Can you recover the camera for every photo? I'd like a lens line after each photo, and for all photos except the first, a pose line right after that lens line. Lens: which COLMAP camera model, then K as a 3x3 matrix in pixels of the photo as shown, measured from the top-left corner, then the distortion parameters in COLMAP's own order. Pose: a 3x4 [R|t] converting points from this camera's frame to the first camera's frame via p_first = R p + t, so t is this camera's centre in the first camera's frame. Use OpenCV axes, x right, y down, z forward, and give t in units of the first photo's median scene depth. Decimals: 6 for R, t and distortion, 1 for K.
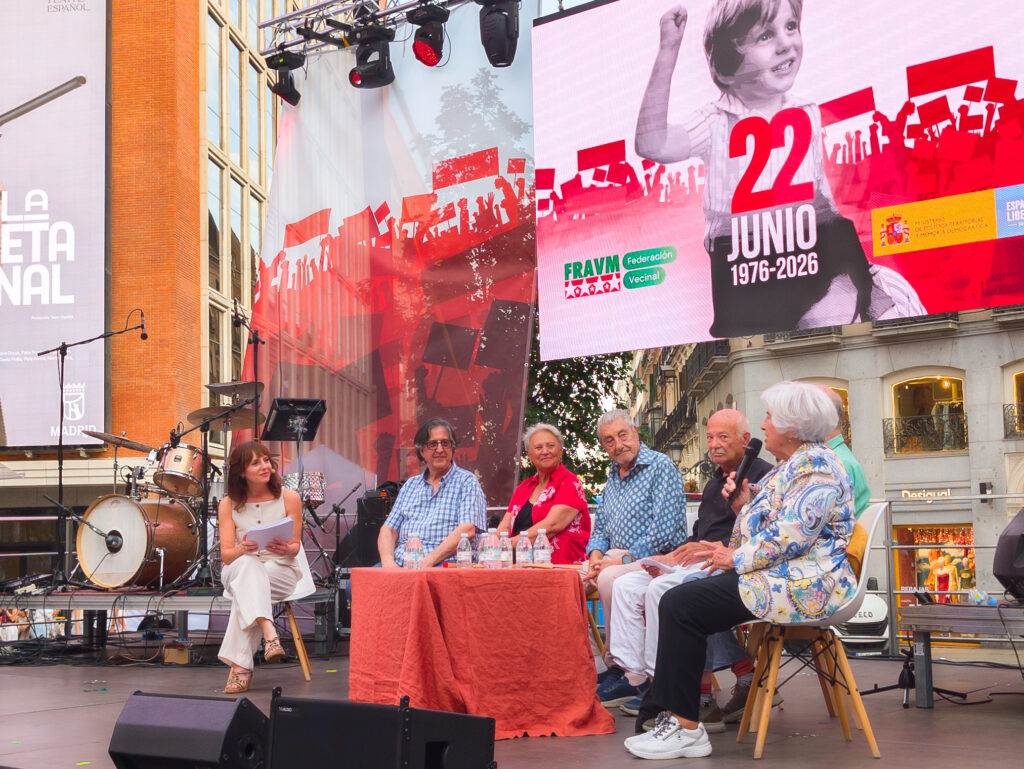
lens RADIAL K [[1586.3, 0, 511.0], [0, 1586.3, 389.2], [0, 0, 1]] dist [0.105365, 0.000000]
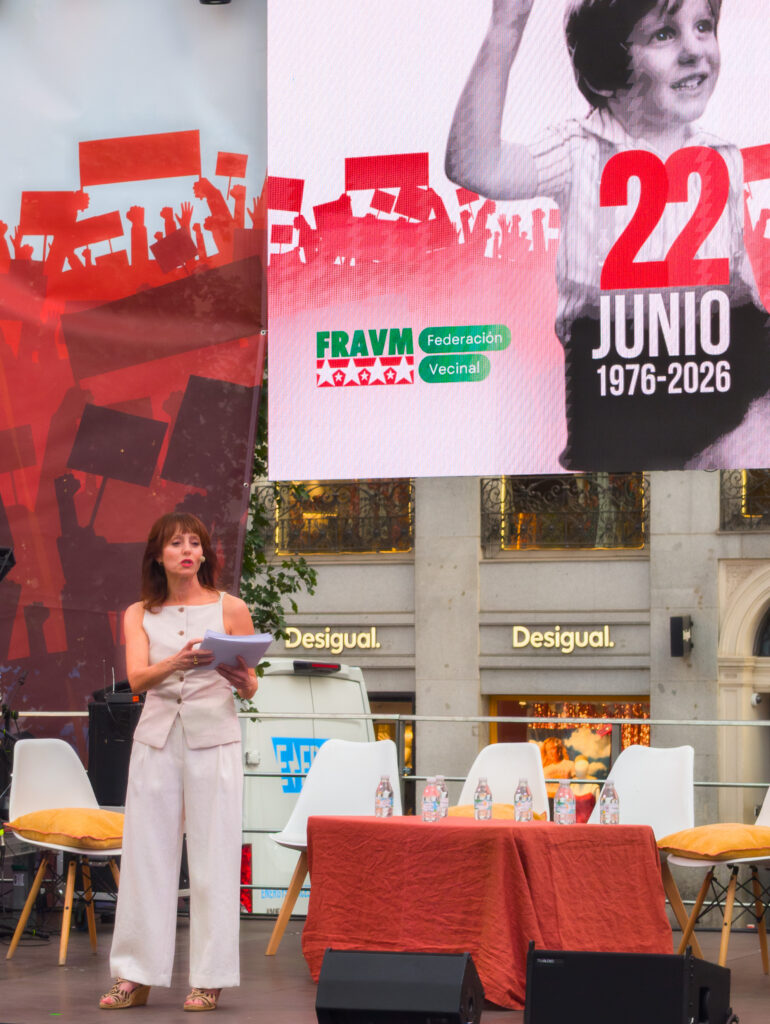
lens RADIAL K [[4210.0, 0, 385.9], [0, 4210.0, 522.0], [0, 0, 1]] dist [0.068197, 0.000000]
pose [[0.962405, 0.033880, 0.269499, -0.426332], [-0.049487, 0.997455, 0.051328, -0.097905], [-0.267074, -0.062735, 0.961632, -0.702515]]
